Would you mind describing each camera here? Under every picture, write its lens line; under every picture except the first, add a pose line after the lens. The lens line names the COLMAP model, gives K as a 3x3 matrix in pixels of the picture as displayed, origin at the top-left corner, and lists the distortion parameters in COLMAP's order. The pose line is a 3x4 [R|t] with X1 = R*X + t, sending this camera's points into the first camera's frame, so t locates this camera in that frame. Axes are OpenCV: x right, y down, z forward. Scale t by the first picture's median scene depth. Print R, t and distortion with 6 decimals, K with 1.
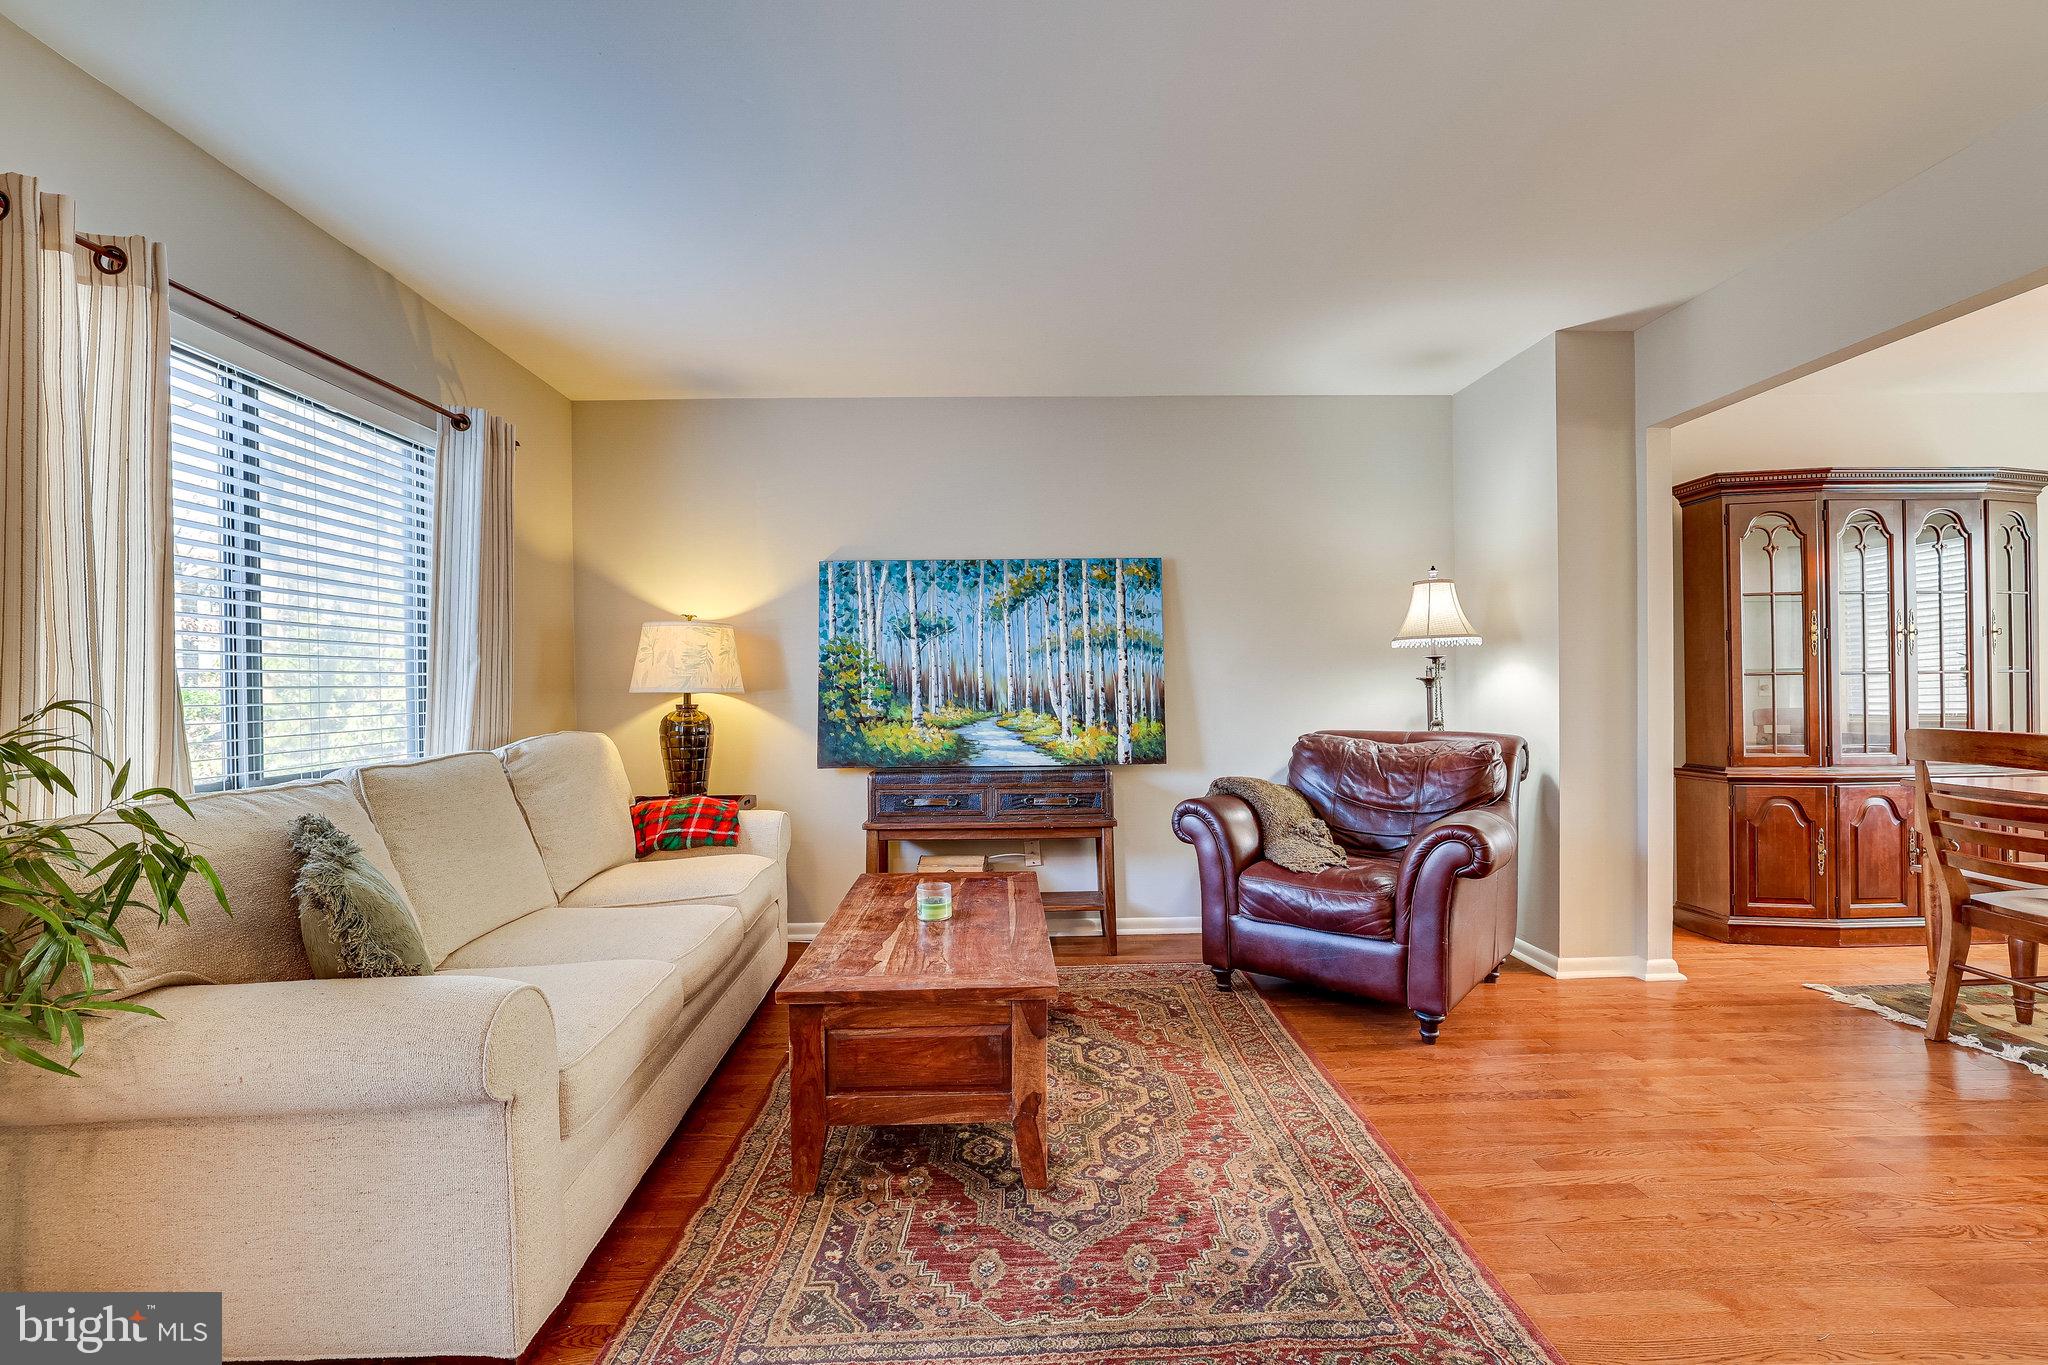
lens RADIAL K [[917.2, 0, 1030.4], [0, 917.2, 675.2], [0, 0, 1]] dist [-0.034951, 0.016014]
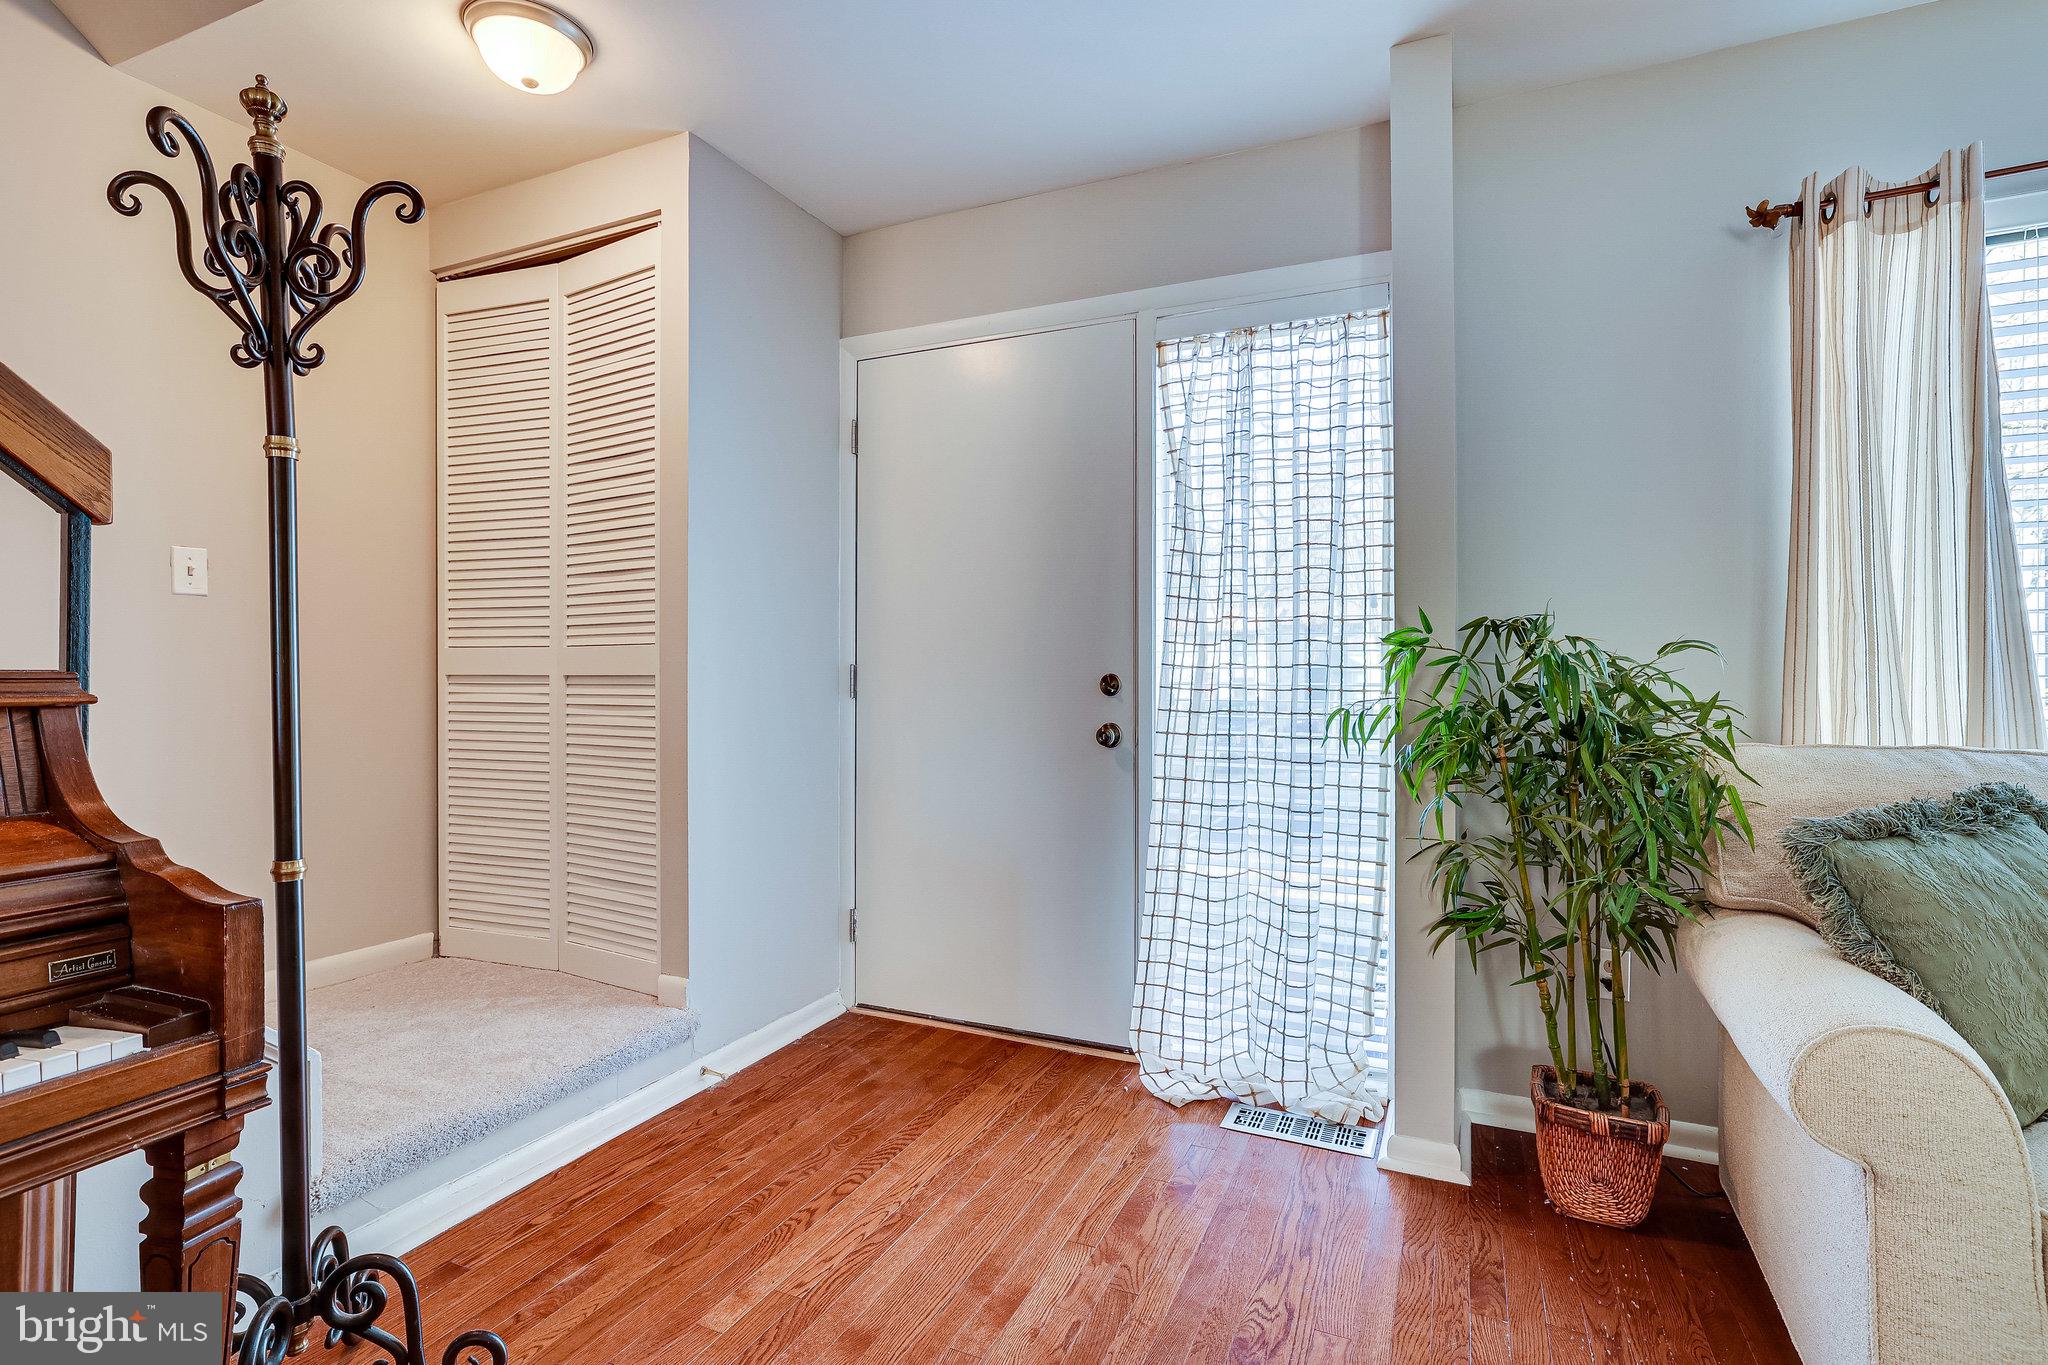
lens RADIAL K [[962.8, 0, 1023.9], [0, 962.8, 672.2], [0, 0, 1]] dist [-0.022043, 0.008475]
pose [[-0.438670, 0.009717, -0.898596, 0.164563], [0.012029, 0.999915, 0.004941, 0.019666], [0.898568, -0.008642, -0.438750, 0.280193]]
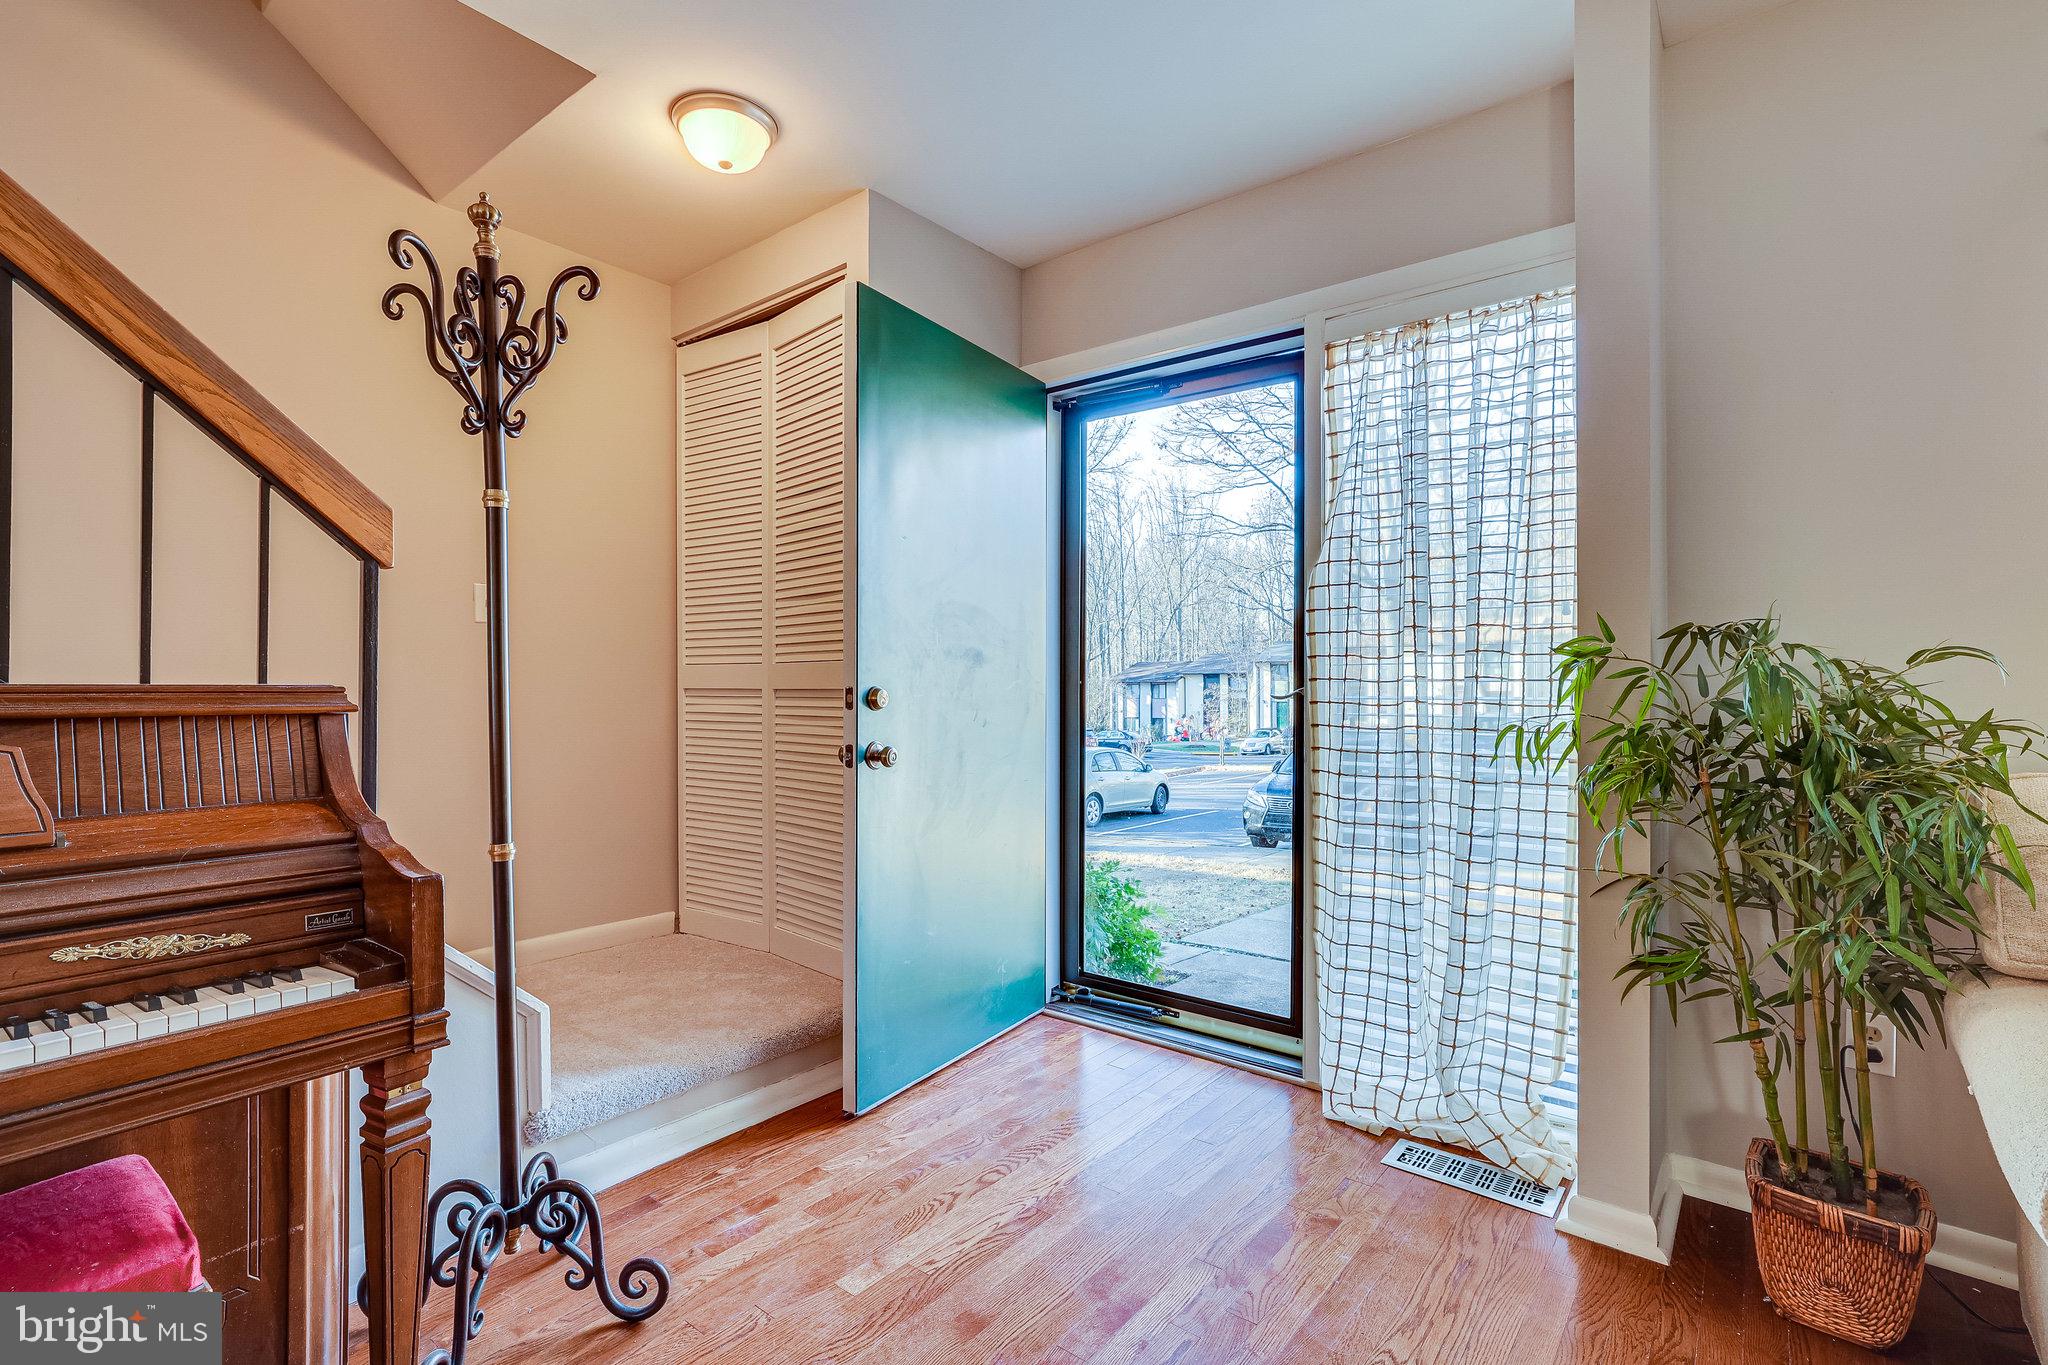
lens RADIAL K [[937.7, 0, 1024.3], [0, 937.7, 685.8], [0, 0, 1]] dist [-0.030491, 0.015923]
pose [[-0.649153, 0.010558, -0.760584, 0.130936], [0.013530, 0.999906, 0.002333, 0.019975], [0.760537, -0.008776, -0.649235, 0.324452]]
